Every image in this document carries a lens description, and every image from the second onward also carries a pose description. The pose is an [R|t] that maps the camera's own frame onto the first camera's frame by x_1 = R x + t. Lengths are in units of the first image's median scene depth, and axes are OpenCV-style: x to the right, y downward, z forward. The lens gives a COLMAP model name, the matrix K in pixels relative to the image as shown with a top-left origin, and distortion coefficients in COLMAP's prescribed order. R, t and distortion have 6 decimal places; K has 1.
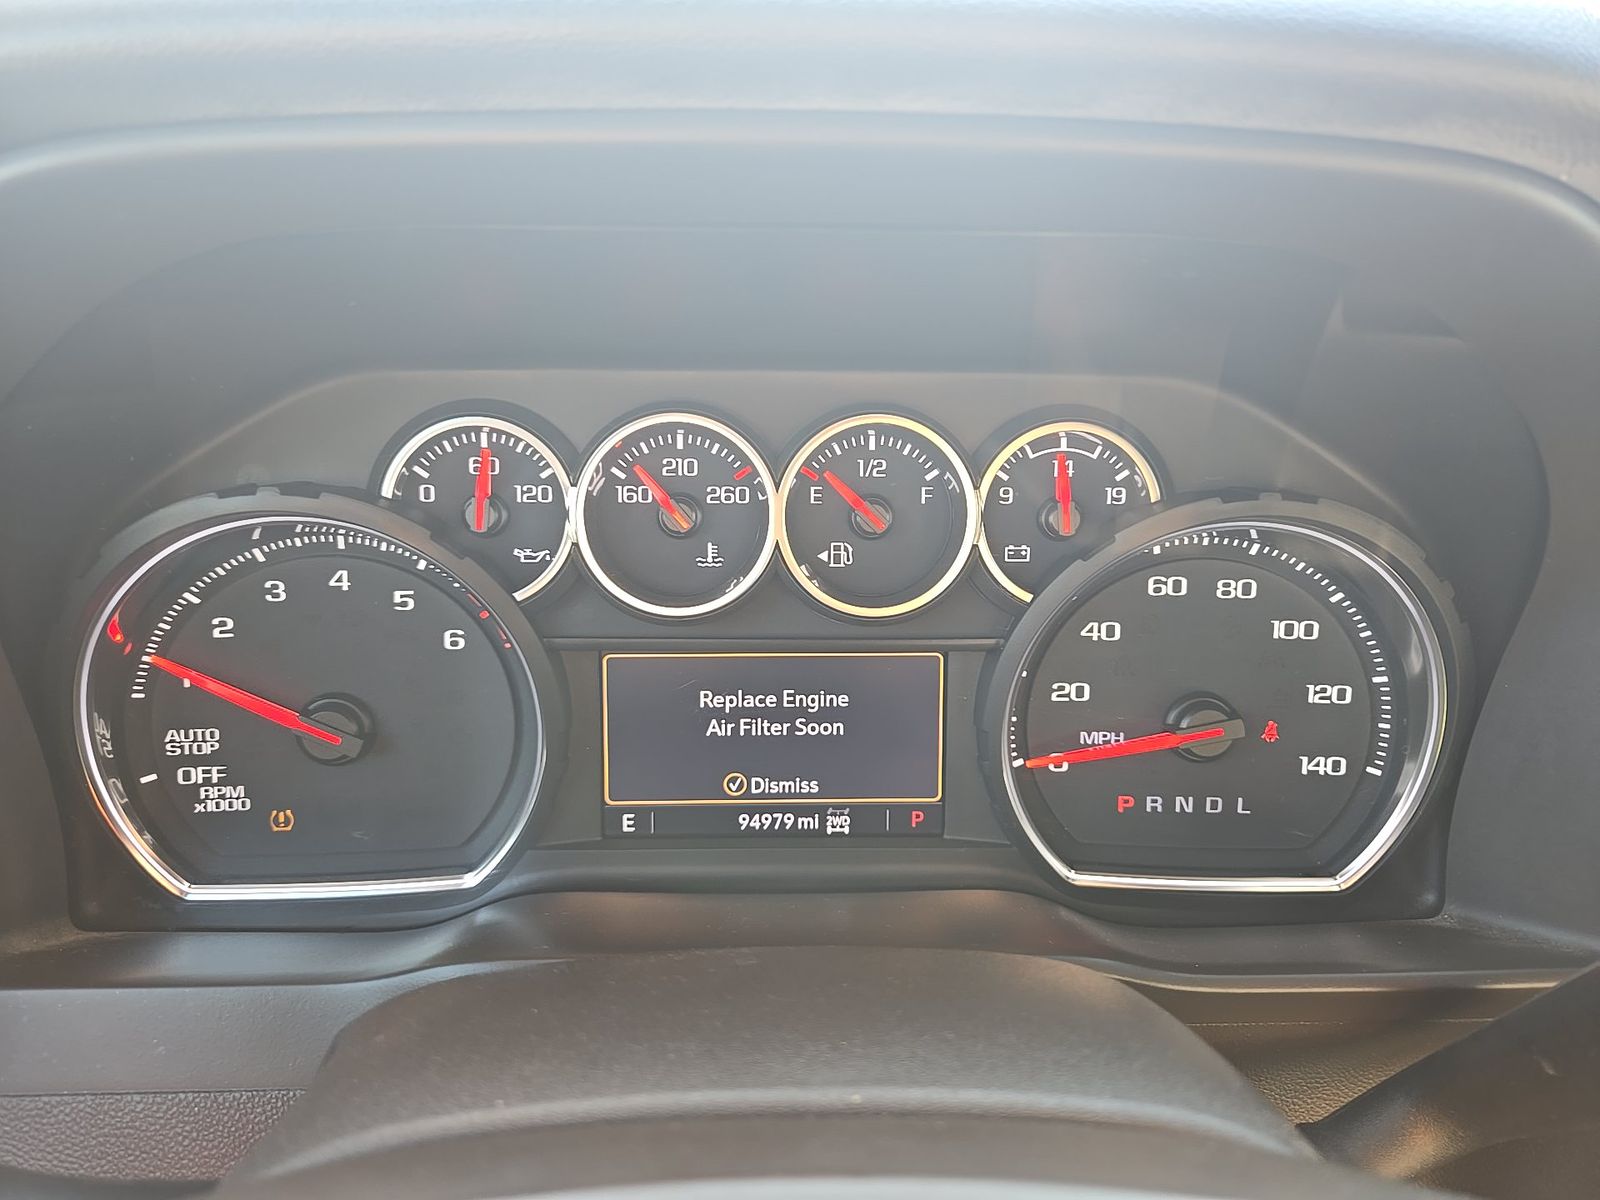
lens RADIAL K [[1075.4, 0, 794.3], [0, 1075.4, 602.0], [0, 0, 1]] dist [0.050972, -0.046995]
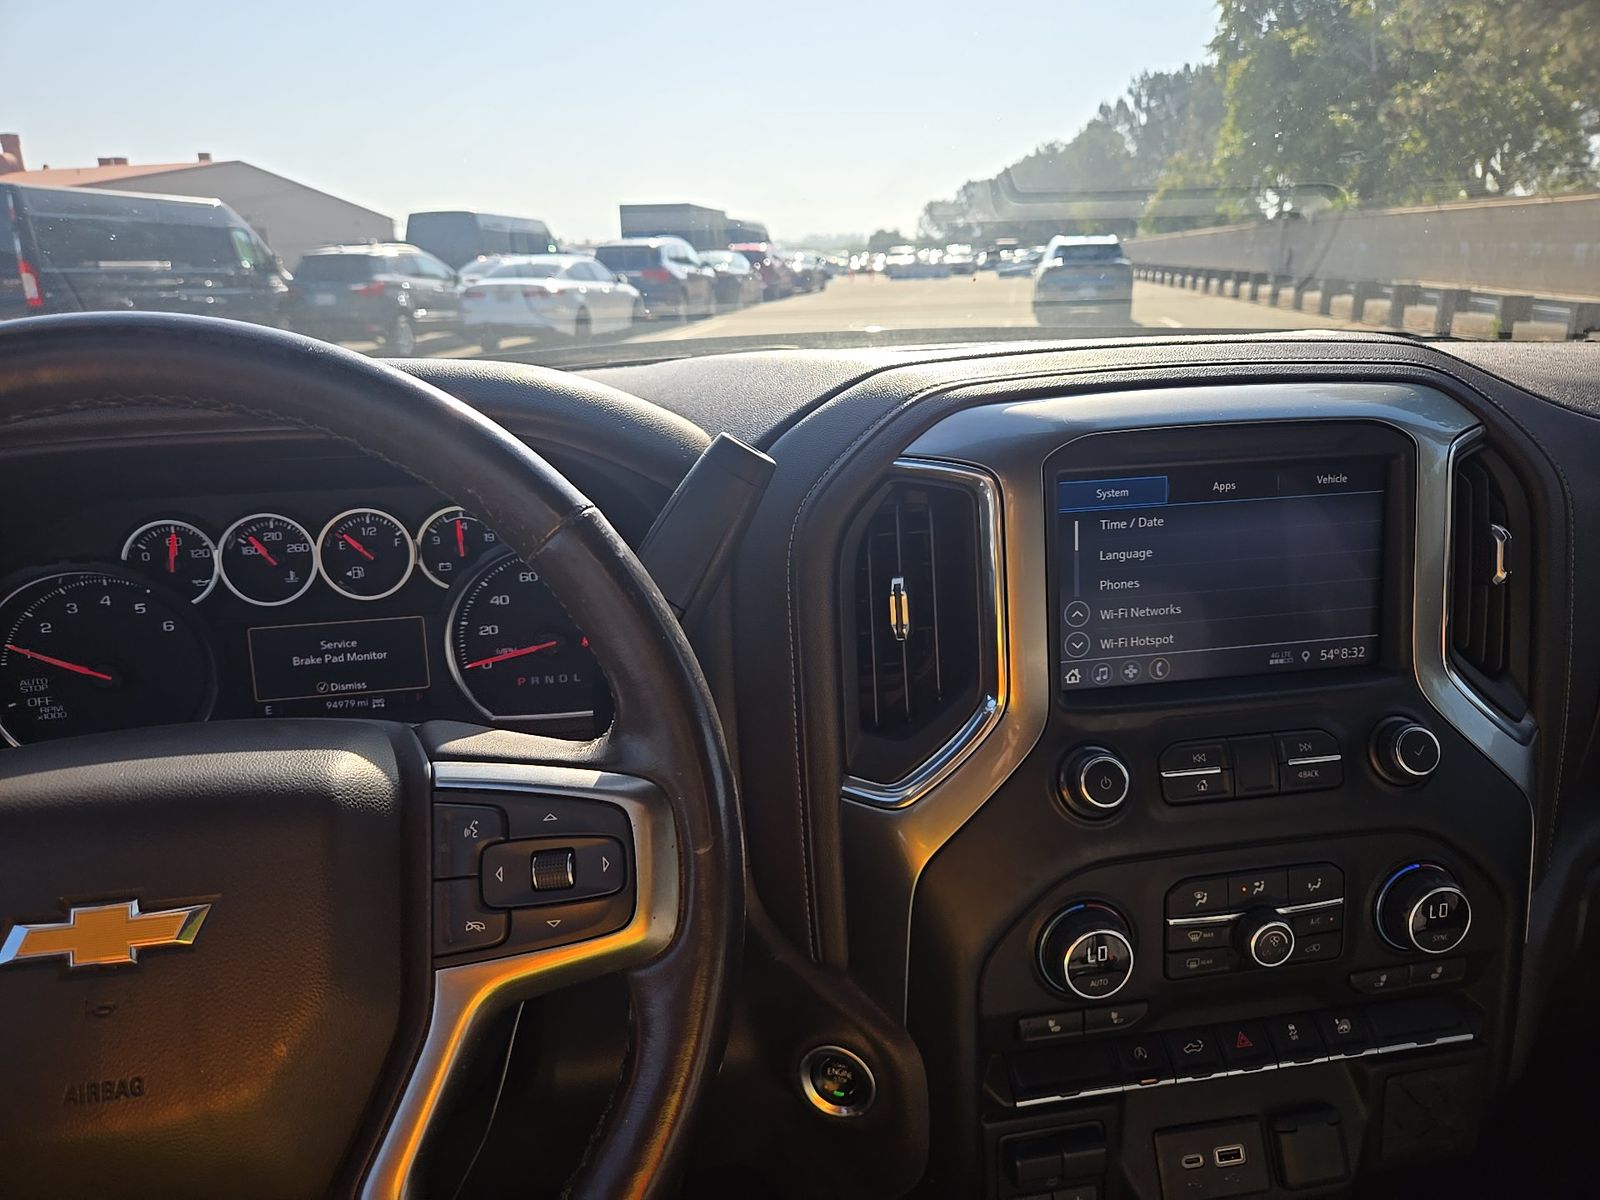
lens RADIAL K [[1075.4, 0, 794.3], [0, 1075.4, 602.0], [0, 0, 1]] dist [0.050972, -0.046995]
pose [[0.989531, -0.069212, 0.126644, 0.630439], [0.069200, 0.997593, 0.004495, 0.065535], [-0.126651, 0.004316, 0.991938, -1.251596]]
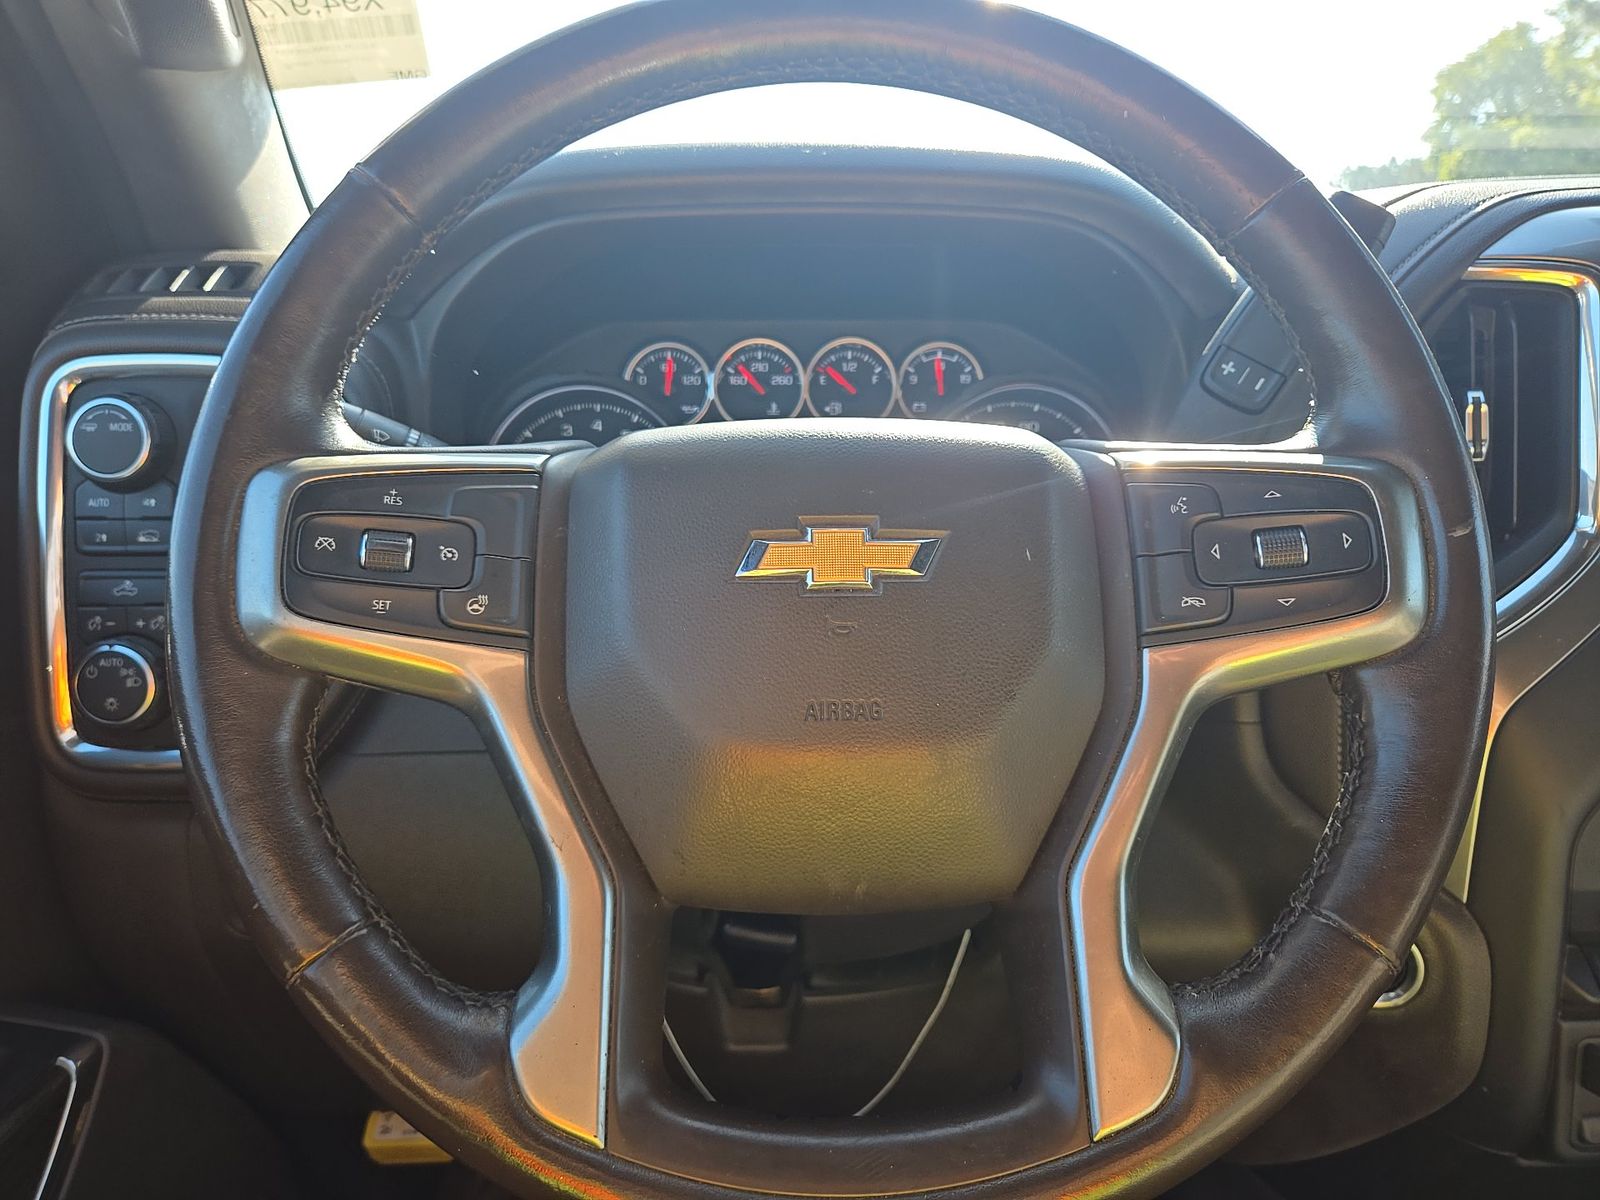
lens RADIAL K [[1075.4, 0, 794.3], [0, 1075.4, 602.0], [0, 0, 1]] dist [0.050972, -0.046995]
pose [[0.999868, -0.013161, -0.009504, -0.022849], [0.012298, 0.996235, -0.085819, 0.522177], [0.010597, 0.085691, 0.996265, -1.087970]]
